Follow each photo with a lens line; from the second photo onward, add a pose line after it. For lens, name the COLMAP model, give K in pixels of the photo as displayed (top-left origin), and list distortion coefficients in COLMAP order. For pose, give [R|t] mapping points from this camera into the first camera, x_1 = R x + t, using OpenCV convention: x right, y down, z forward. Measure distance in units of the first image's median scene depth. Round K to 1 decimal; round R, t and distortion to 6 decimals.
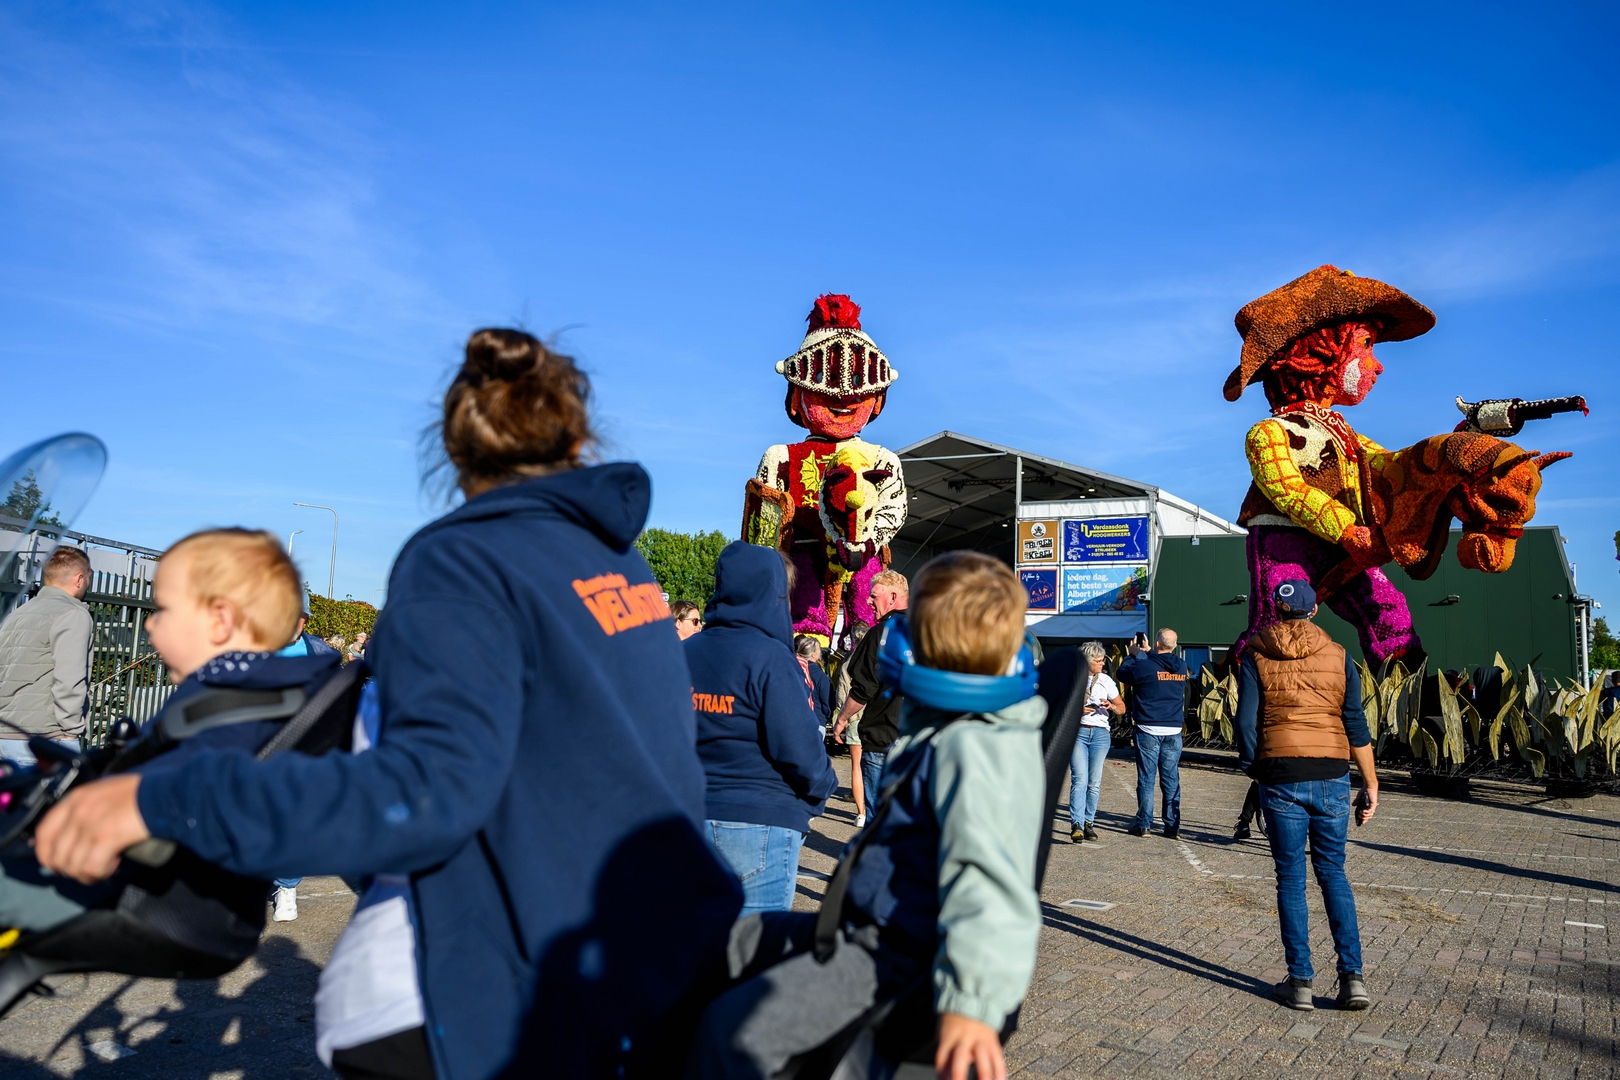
lens RADIAL K [[1116.5, 0, 810.0], [0, 1116.5, 540.0], [0, 0, 1]] dist [0.005912, 0.001393]
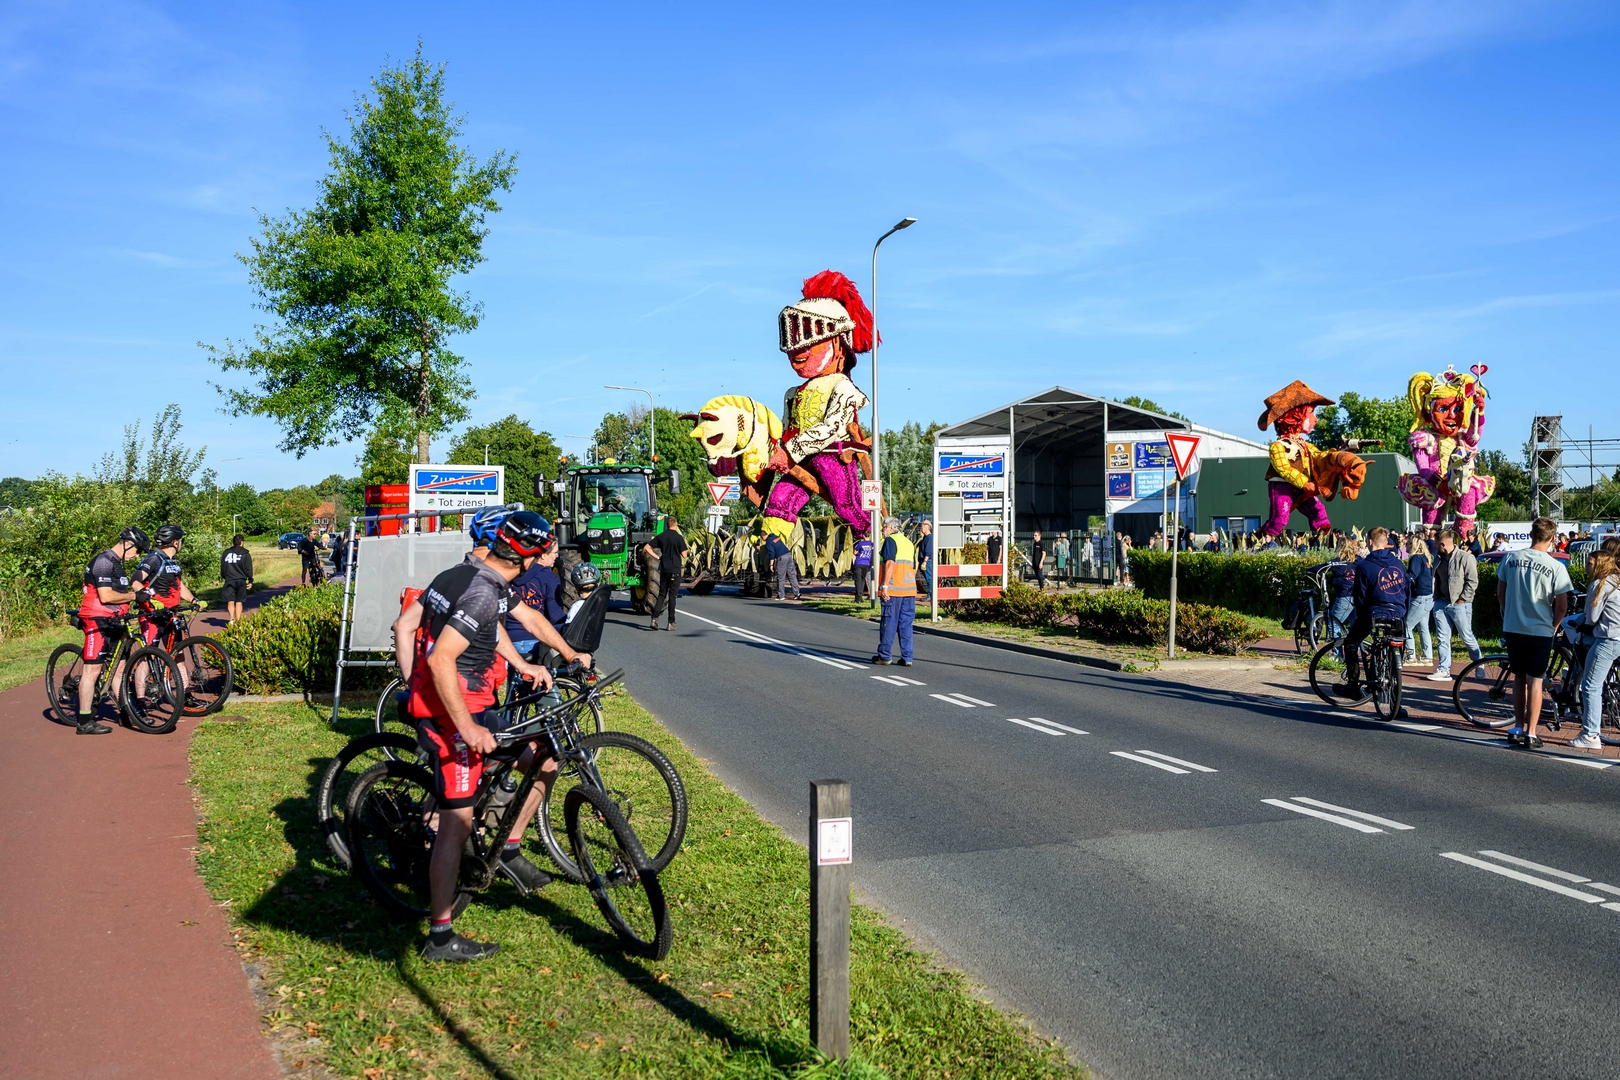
lens RADIAL K [[1356.8, 0, 807.9], [0, 1356.8, 487.1], [0, 0, 1]] dist [-0.001448, -0.003133]
pose [[0.992703, -0.037440, 0.114626, -1.100374], [0.027566, 0.995866, 0.086546, -0.314565], [-0.117392, -0.082754, 0.989632, -2.129590]]
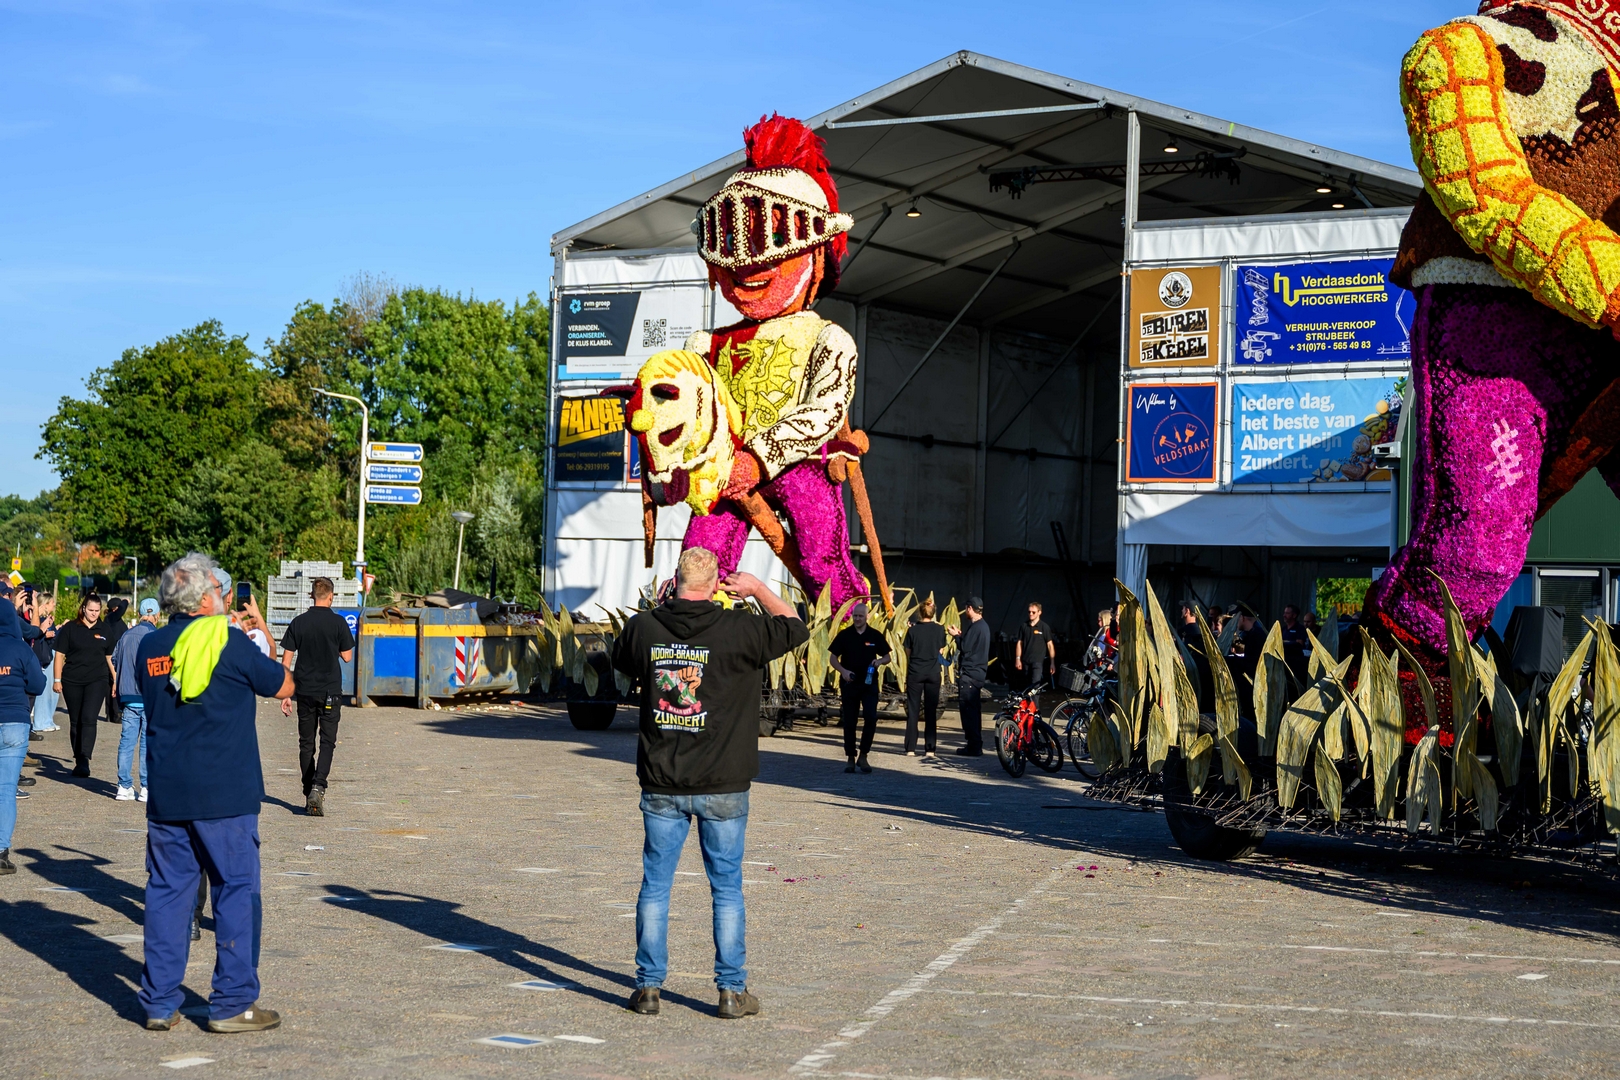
lens RADIAL K [[2623.0, 0, 807.4], [0, 2623.0, 481.6], [0, 0, 1]] dist [-0.006654, 0.018215]
pose [[0.999742, -0.011979, -0.019299, 0.193959], [0.013216, 0.997777, 0.065321, -0.007025], [0.018474, -0.065559, 0.997678, 0.045580]]
